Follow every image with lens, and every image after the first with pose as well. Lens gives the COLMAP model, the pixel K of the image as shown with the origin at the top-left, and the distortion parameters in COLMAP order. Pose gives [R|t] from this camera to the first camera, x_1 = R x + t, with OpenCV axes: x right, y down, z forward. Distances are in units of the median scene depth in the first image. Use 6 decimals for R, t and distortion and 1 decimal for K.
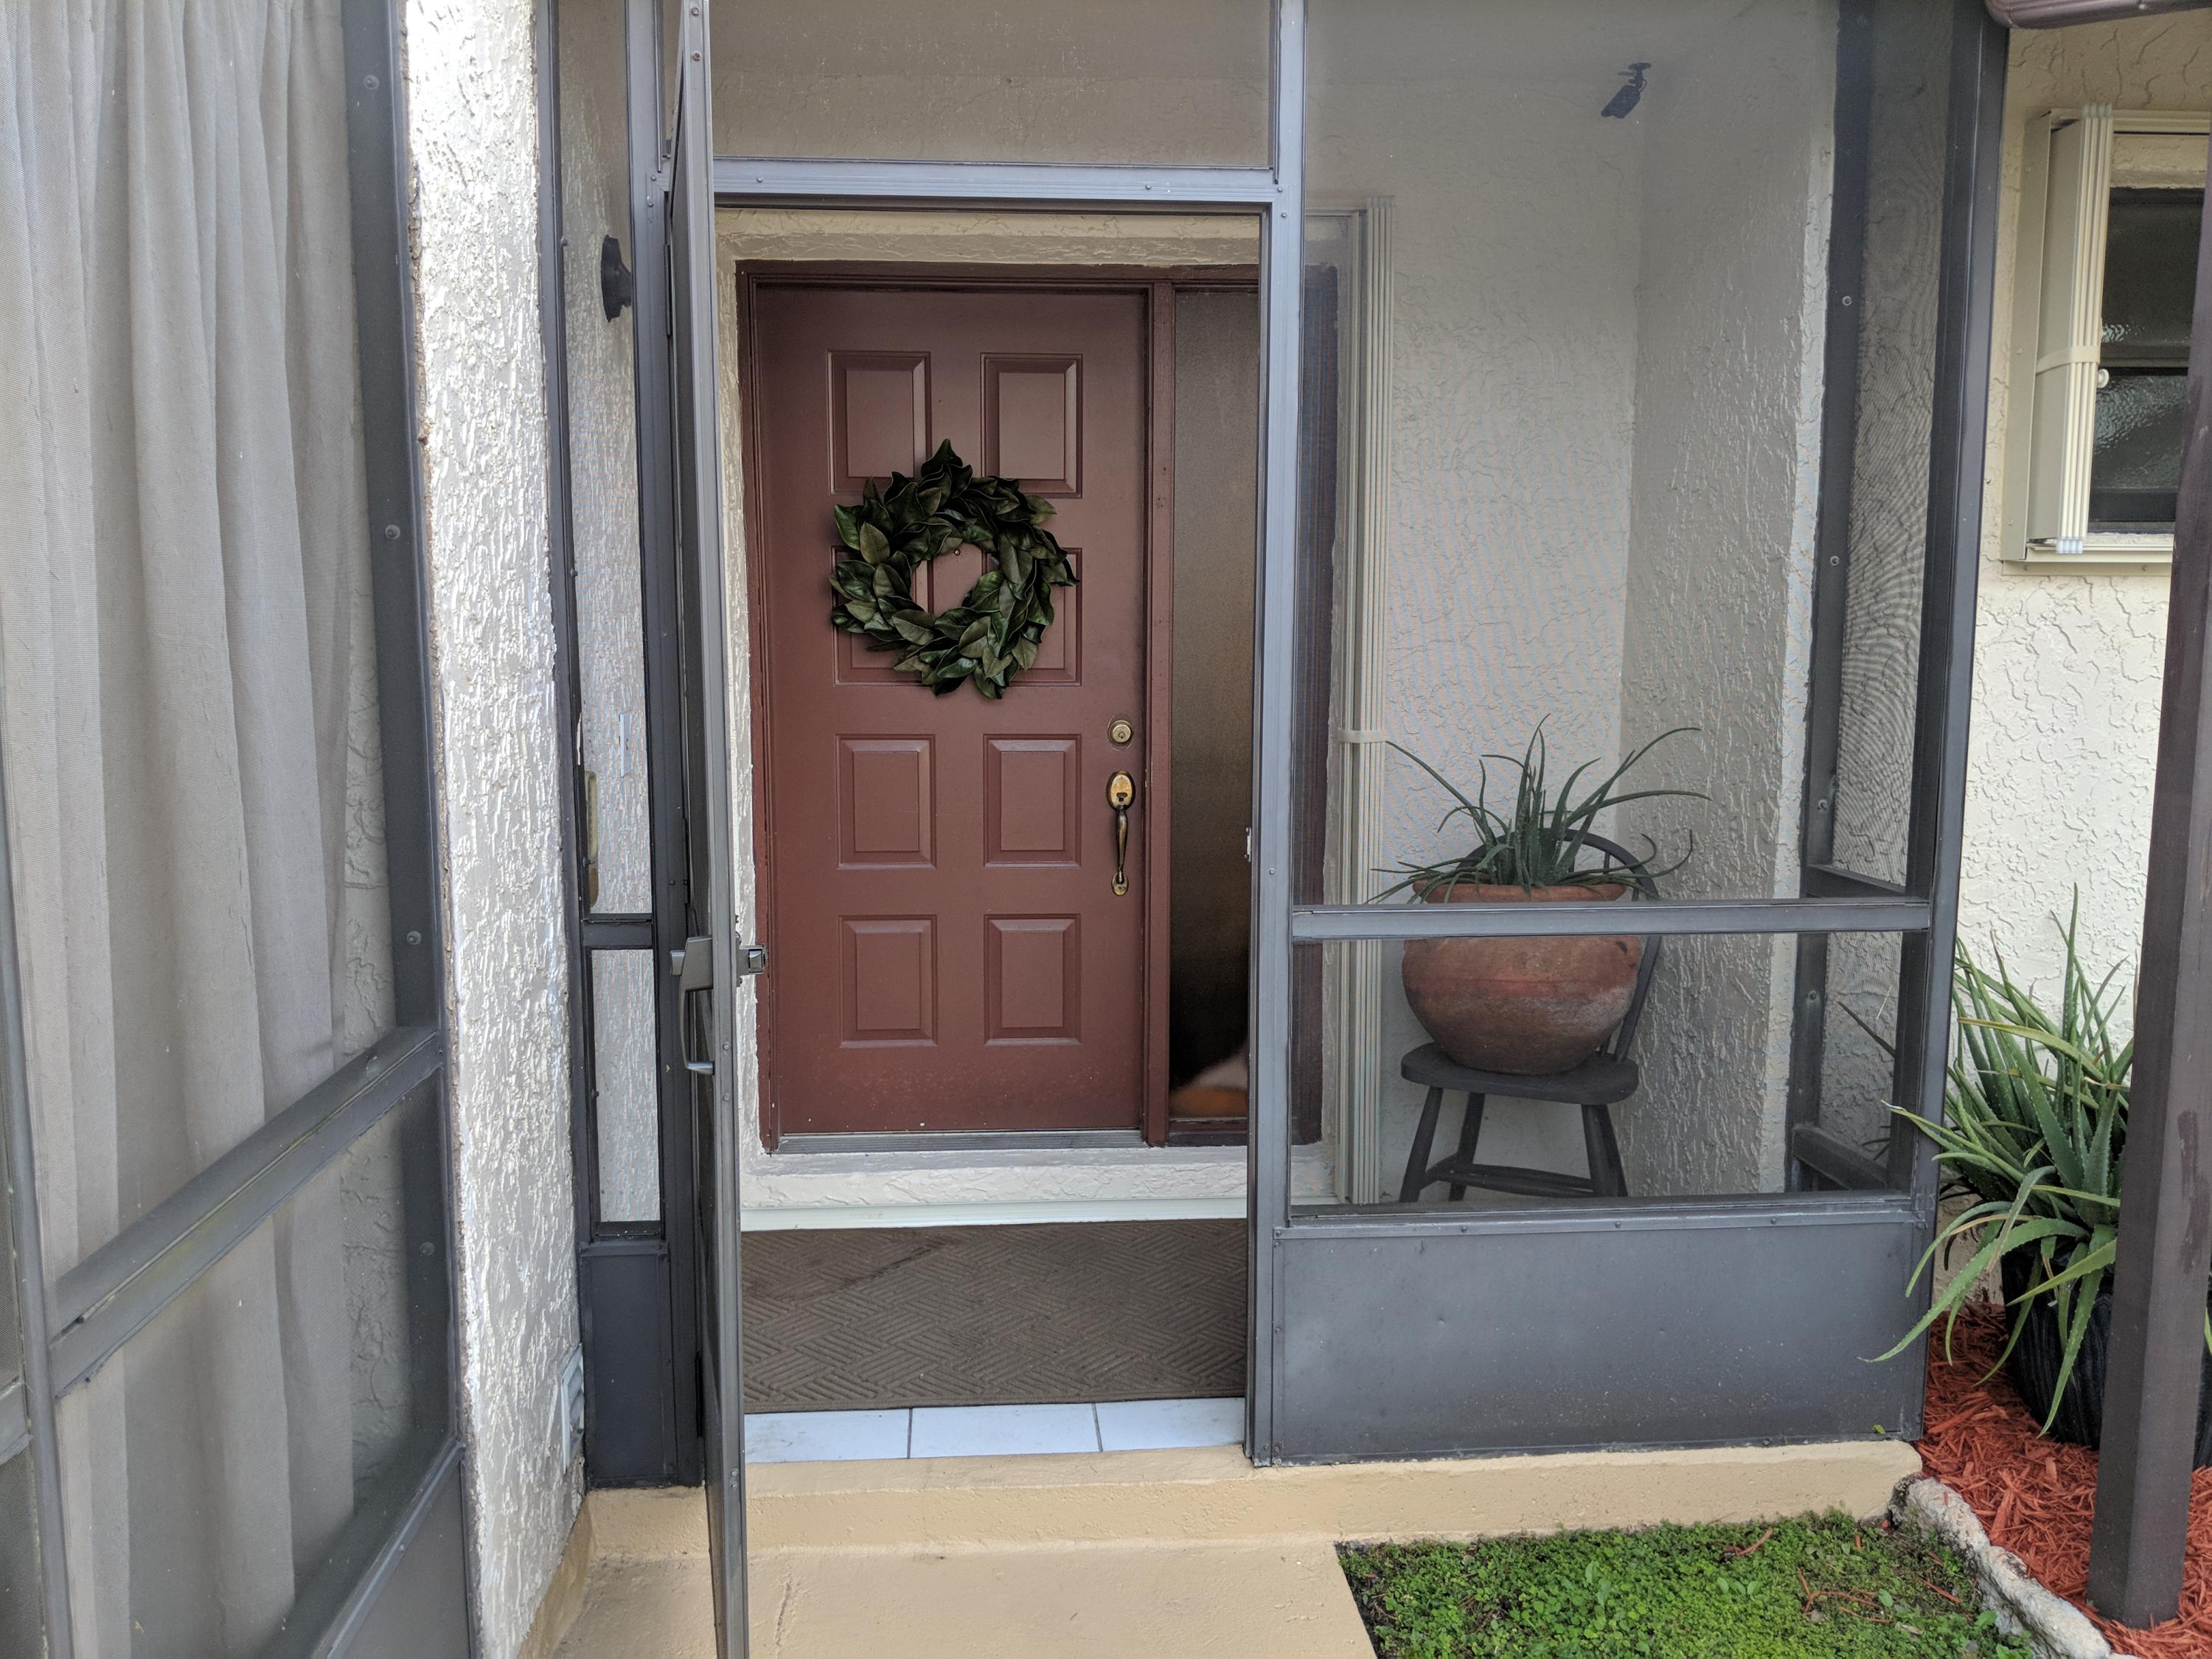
lens RADIAL K [[1773.1, 0, 1106.0], [0, 1773.1, 829.5], [0, 0, 1]] dist [0.037349, -0.082598]
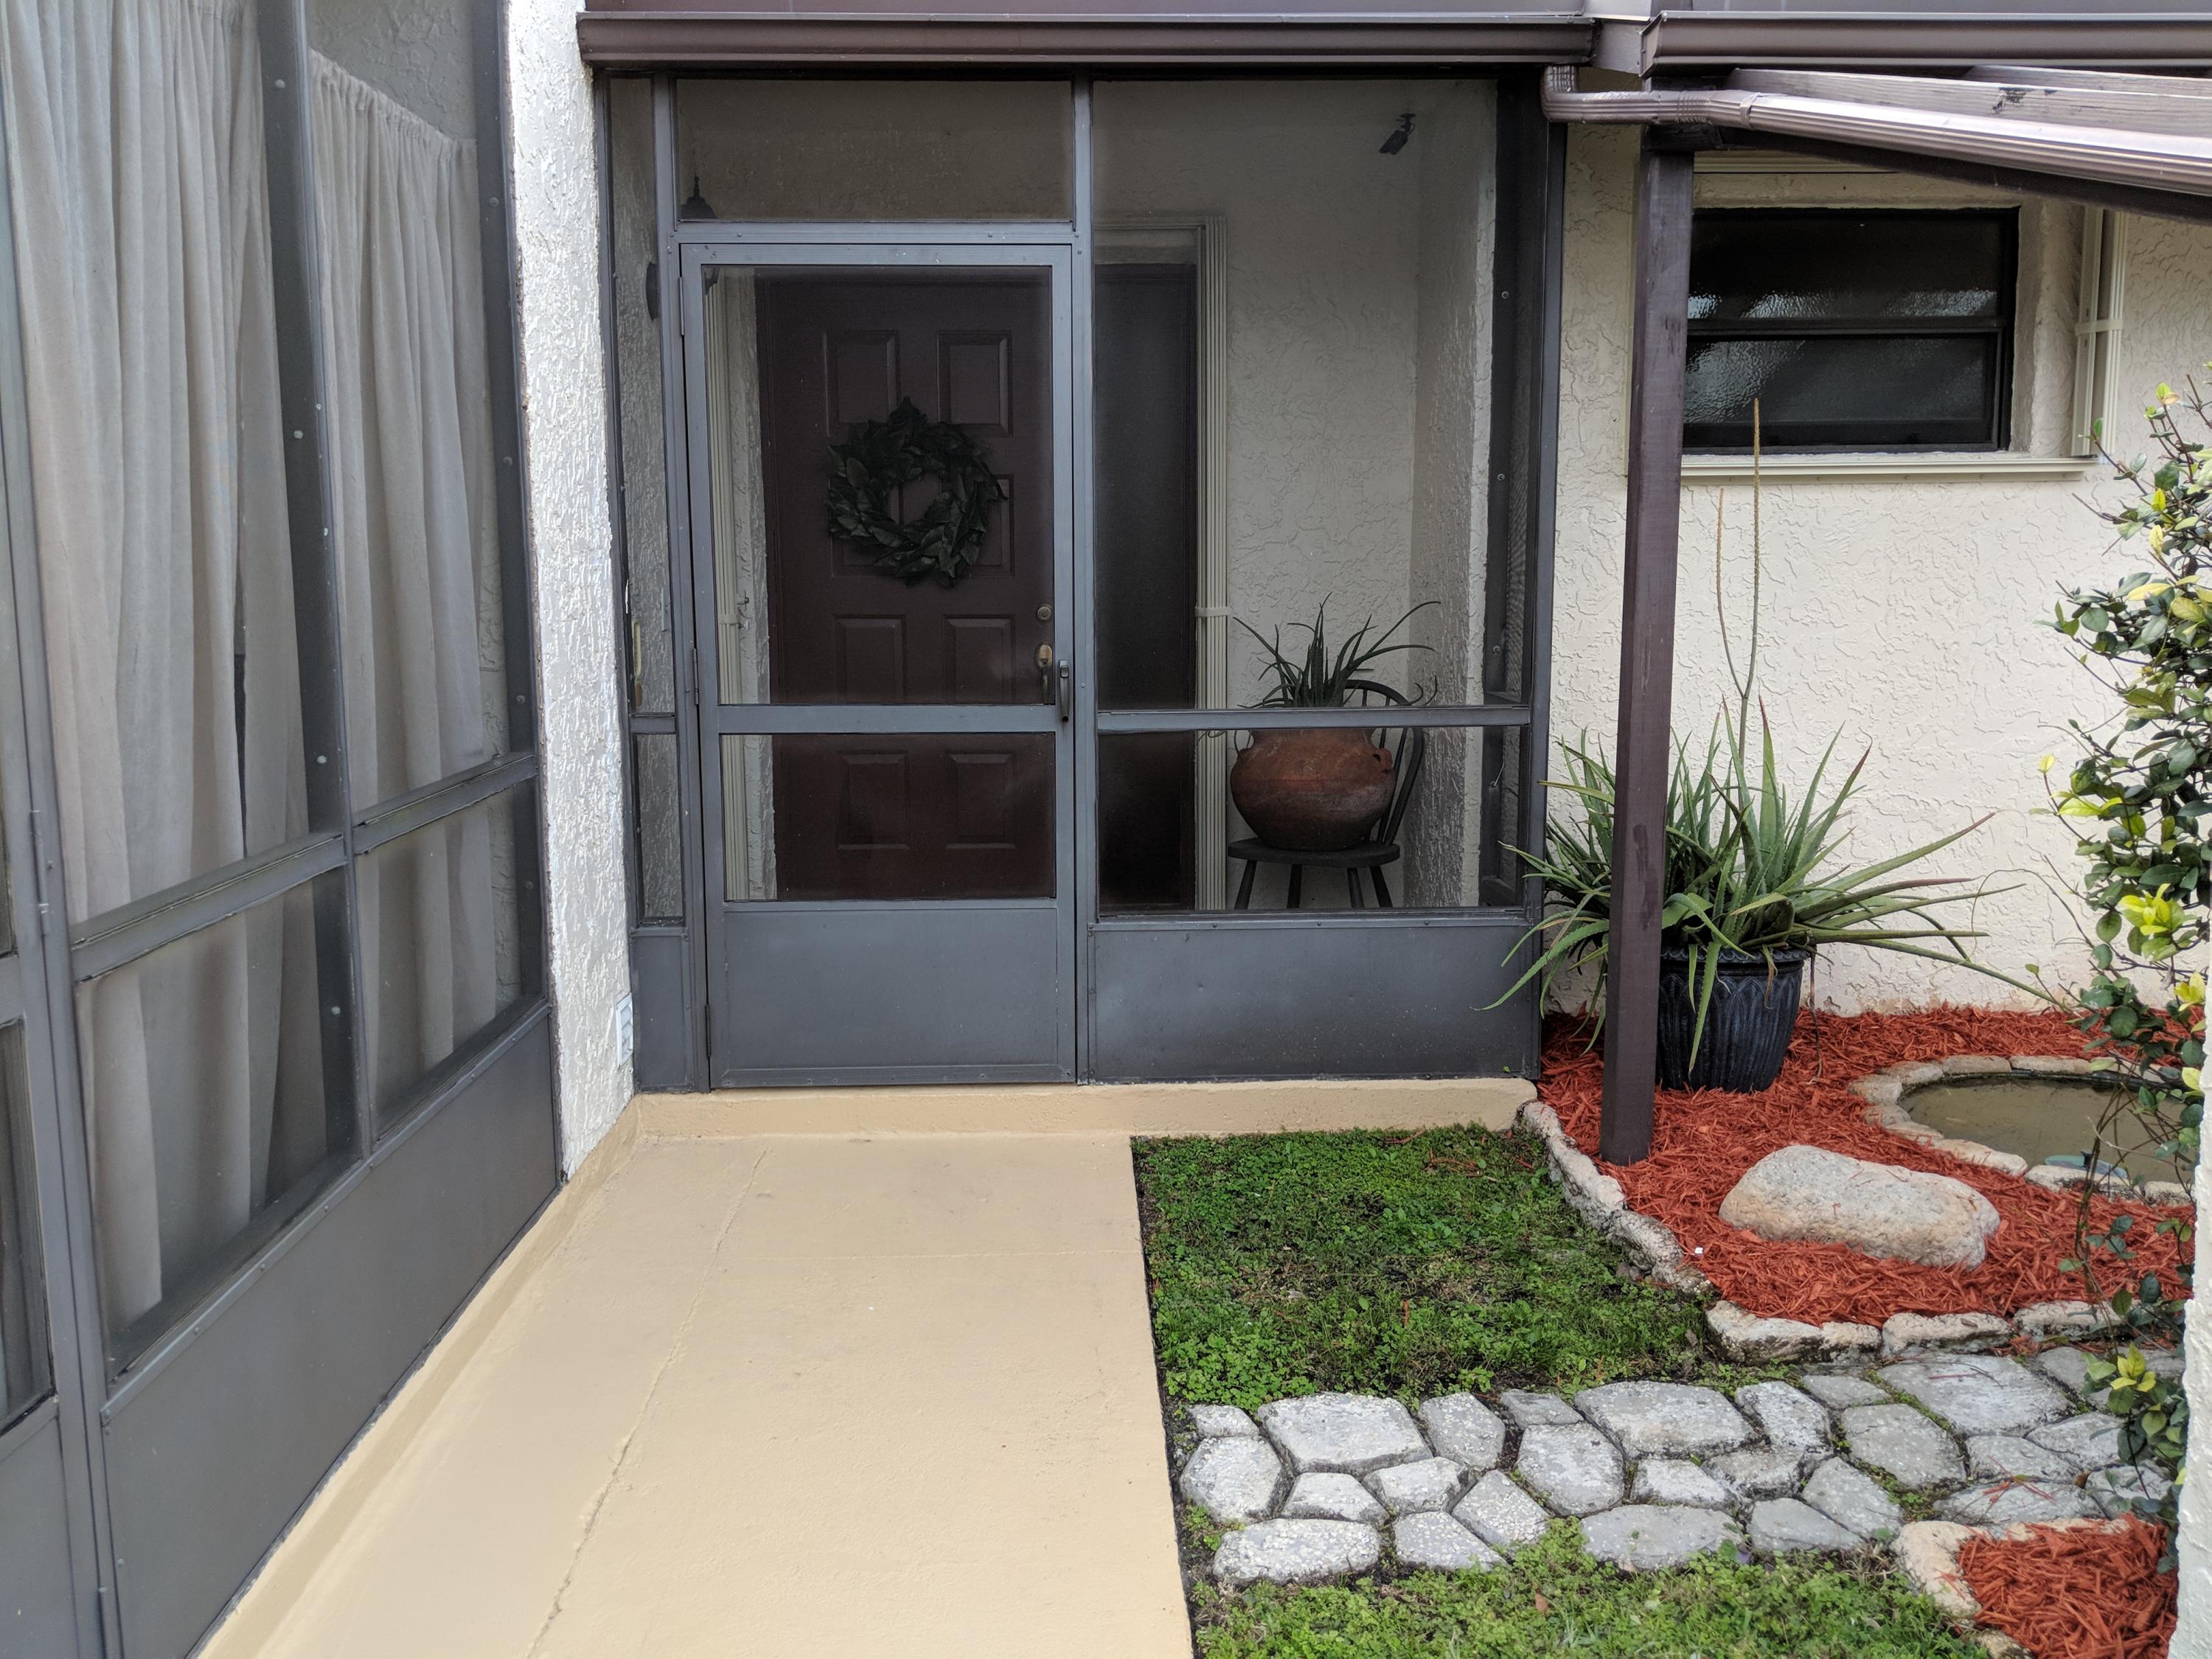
lens RADIAL K [[1745.5, 0, 1118.8], [0, 1745.5, 777.3], [0, 0, 1]] dist [0.079541, -0.231113]
pose [[0.998845, 0.000616, -0.048044, 0.189706], [-0.000246, 0.999970, 0.007724, 0.087747], [0.048047, -0.007703, 0.998815, -0.469182]]
